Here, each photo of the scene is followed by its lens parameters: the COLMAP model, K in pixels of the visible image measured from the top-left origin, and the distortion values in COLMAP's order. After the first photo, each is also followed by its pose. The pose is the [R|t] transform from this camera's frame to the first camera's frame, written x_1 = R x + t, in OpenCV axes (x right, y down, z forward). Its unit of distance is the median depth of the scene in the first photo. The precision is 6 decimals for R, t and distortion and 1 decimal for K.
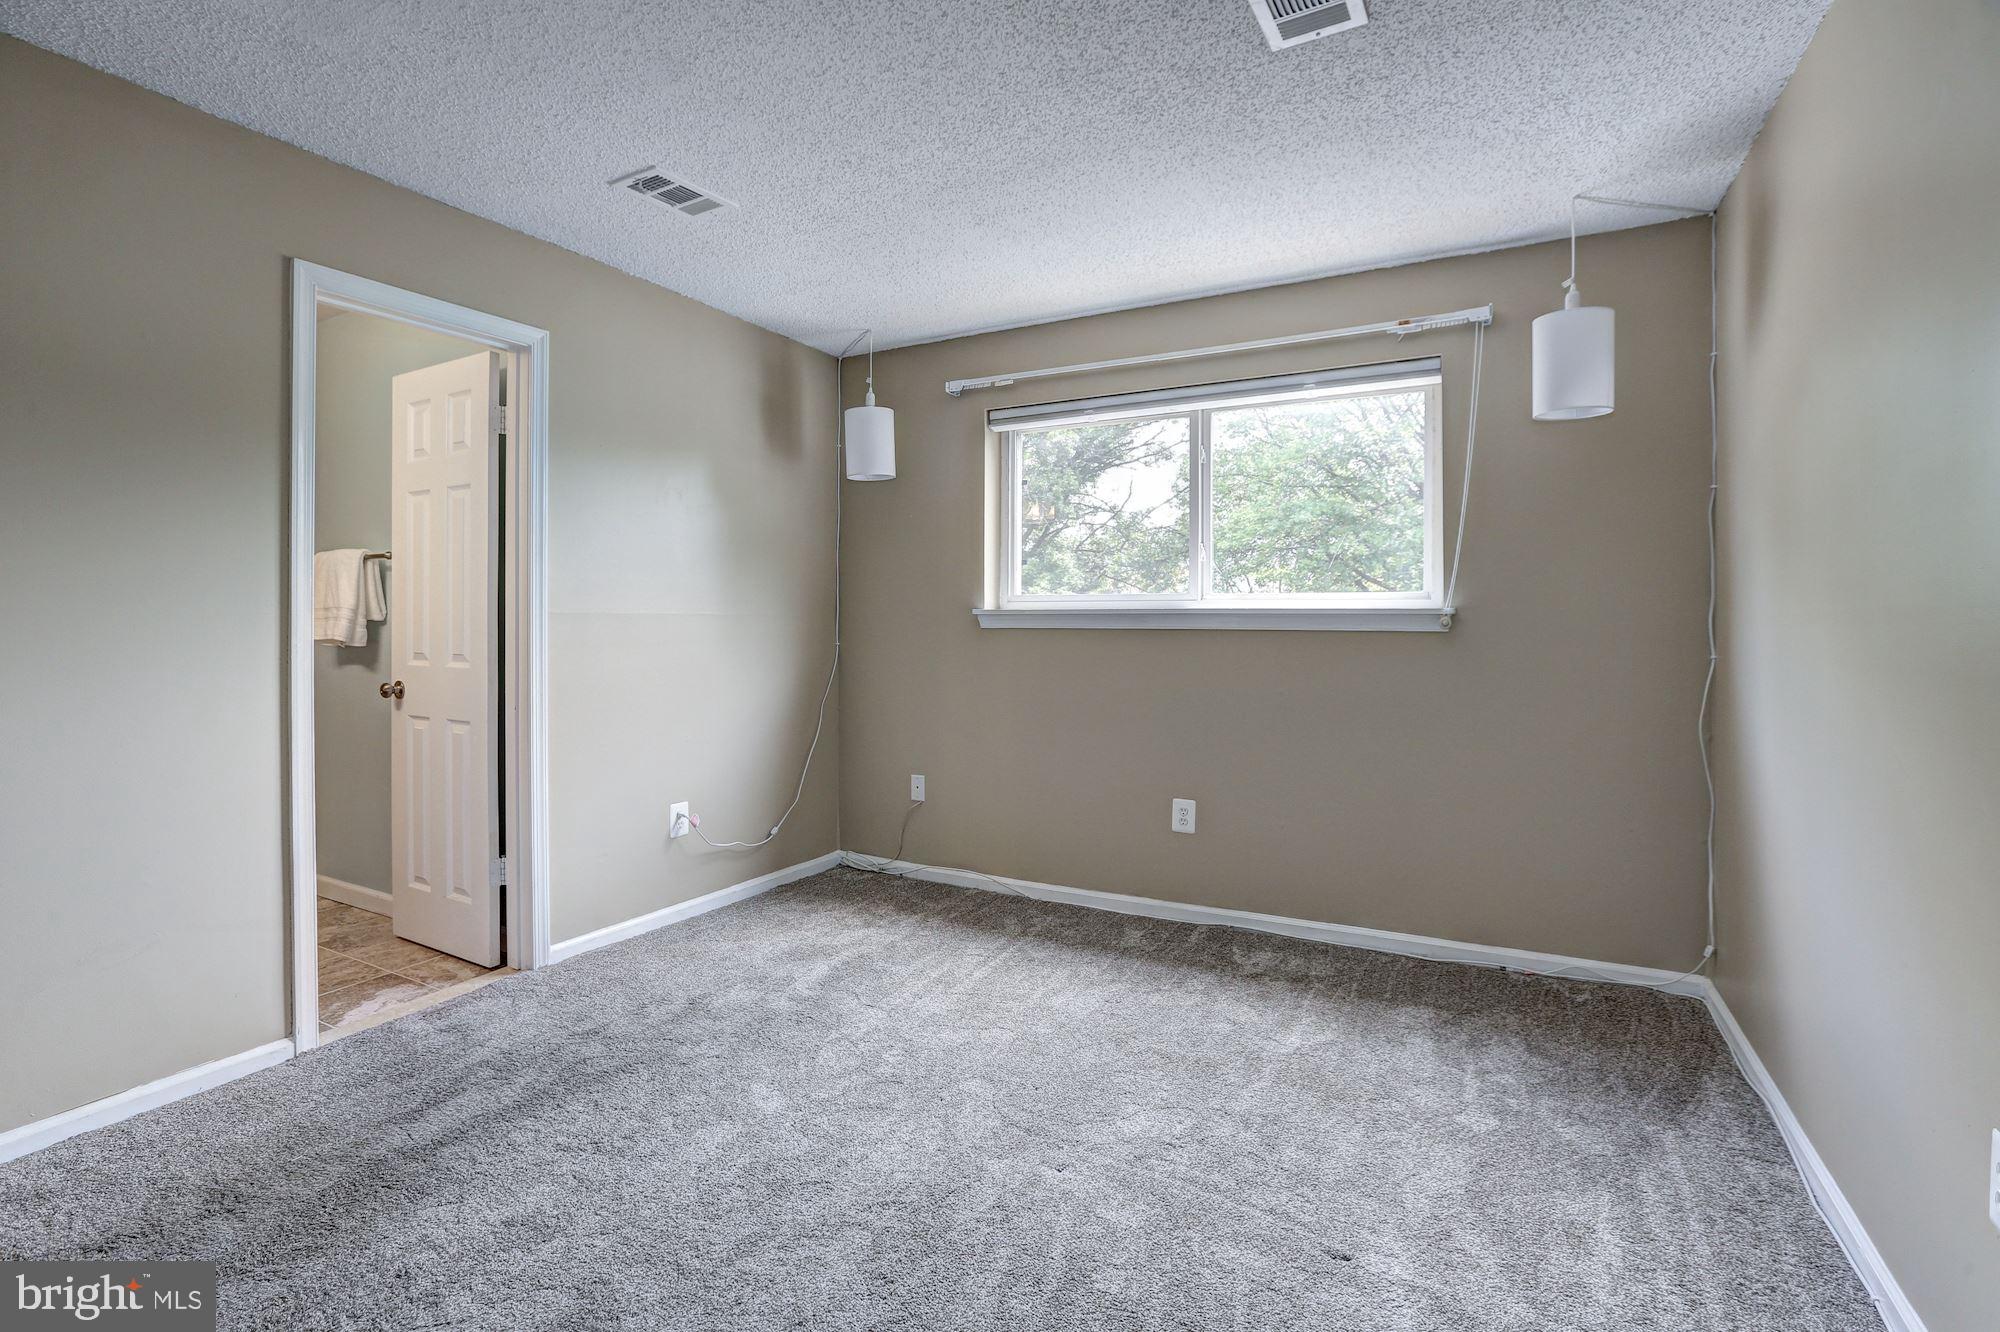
lens RADIAL K [[919.6, 0, 995.2], [0, 919.6, 629.1], [0, 0, 1]] dist [-0.062305, 0.033777]
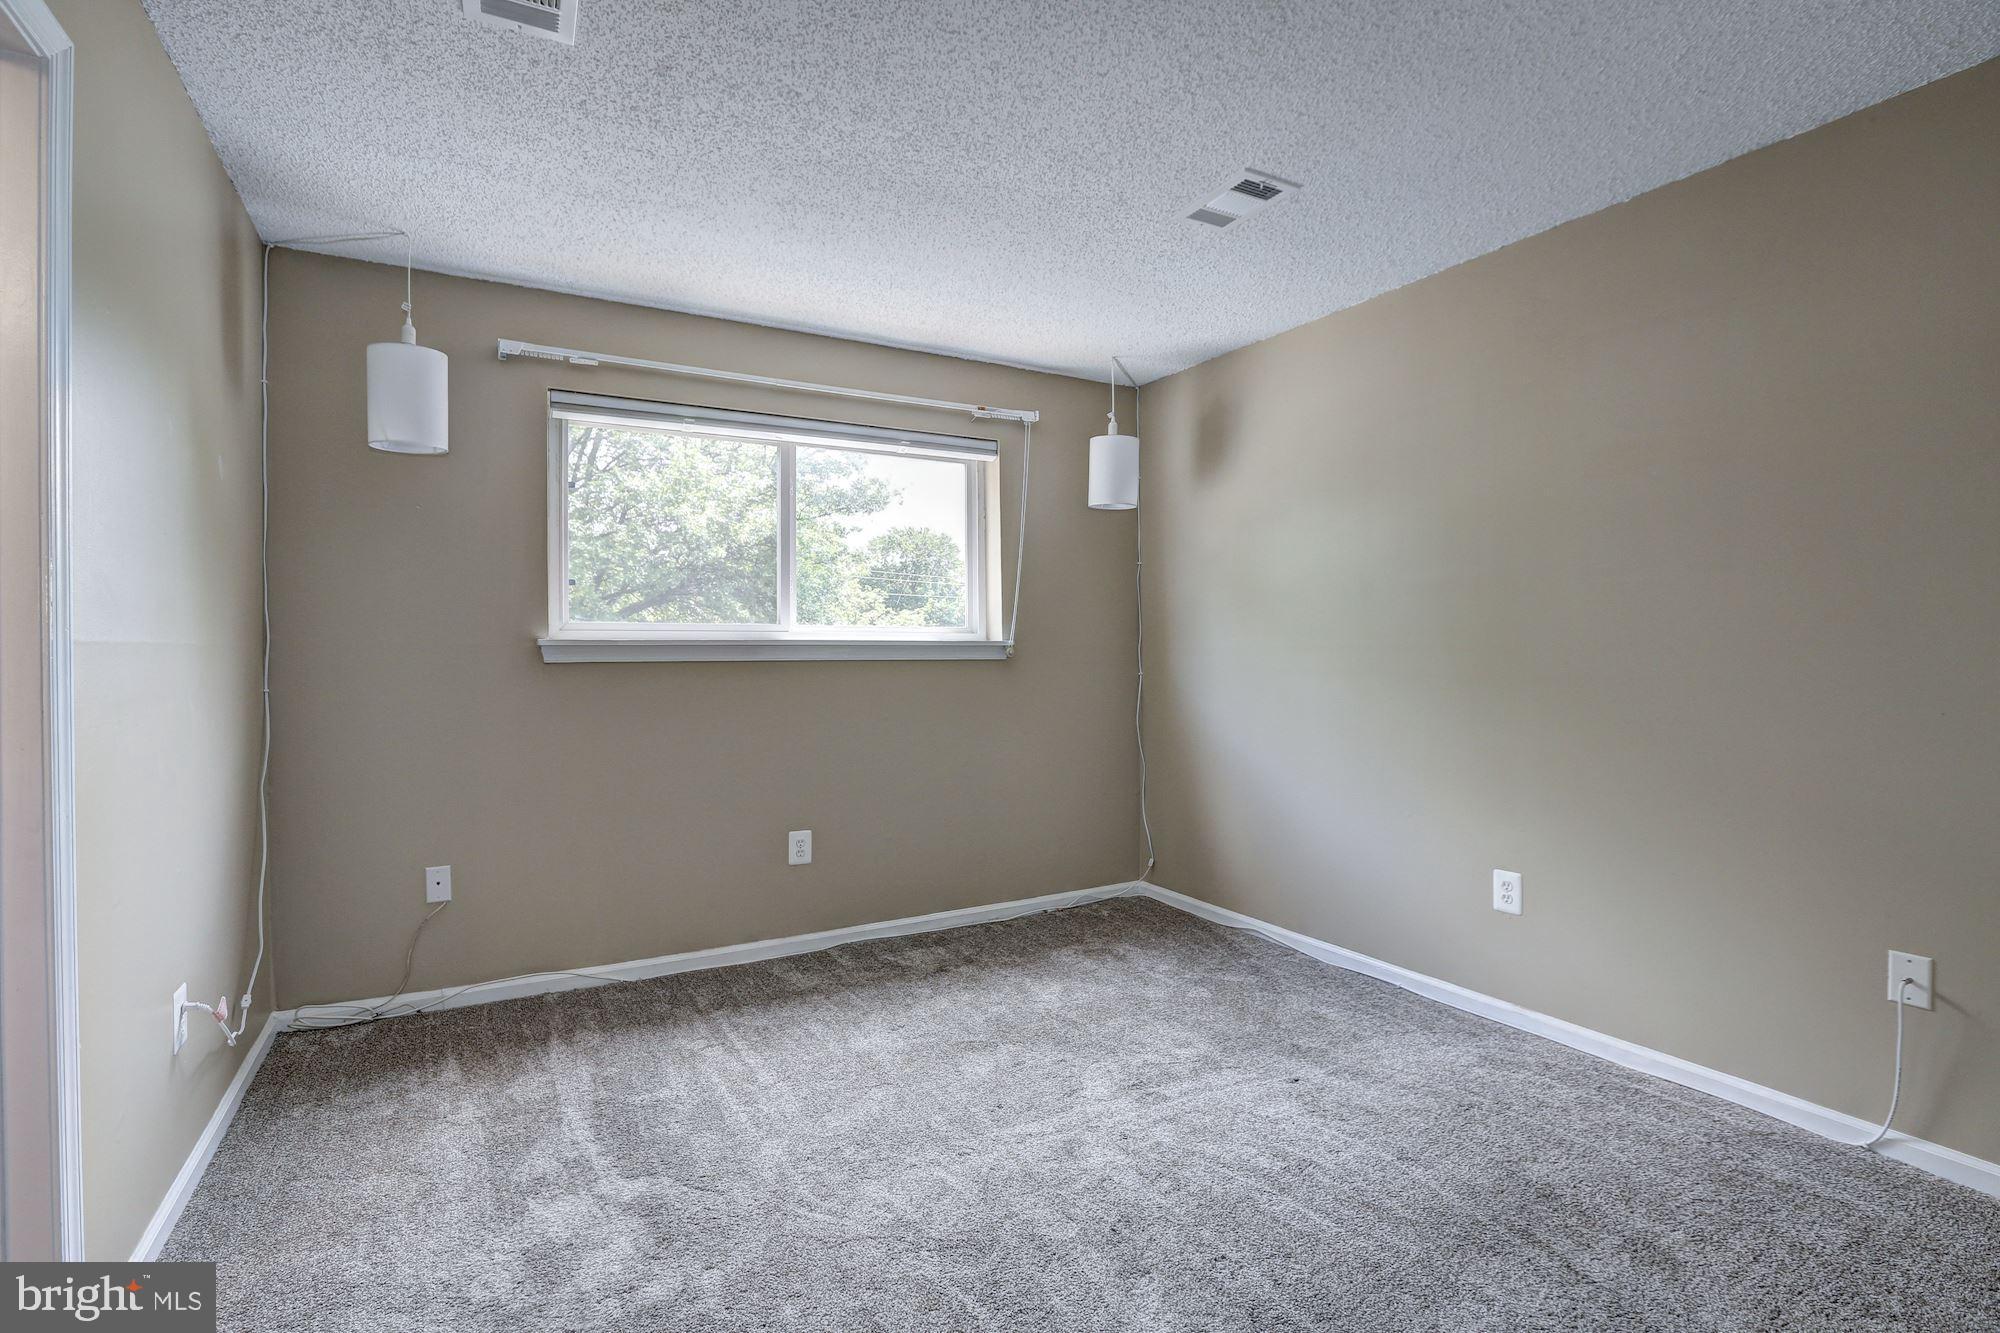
lens RADIAL K [[918.0, 0, 989.5], [0, 918.0, 661.5], [0, 0, 1]] dist [-0.061405, 0.022419]
pose [[0.529428, -0.013025, 0.848255, -0.562947], [0.010174, 0.999908, 0.009004, -0.006294], [-0.848294, 0.003863, 0.529511, 0.314992]]
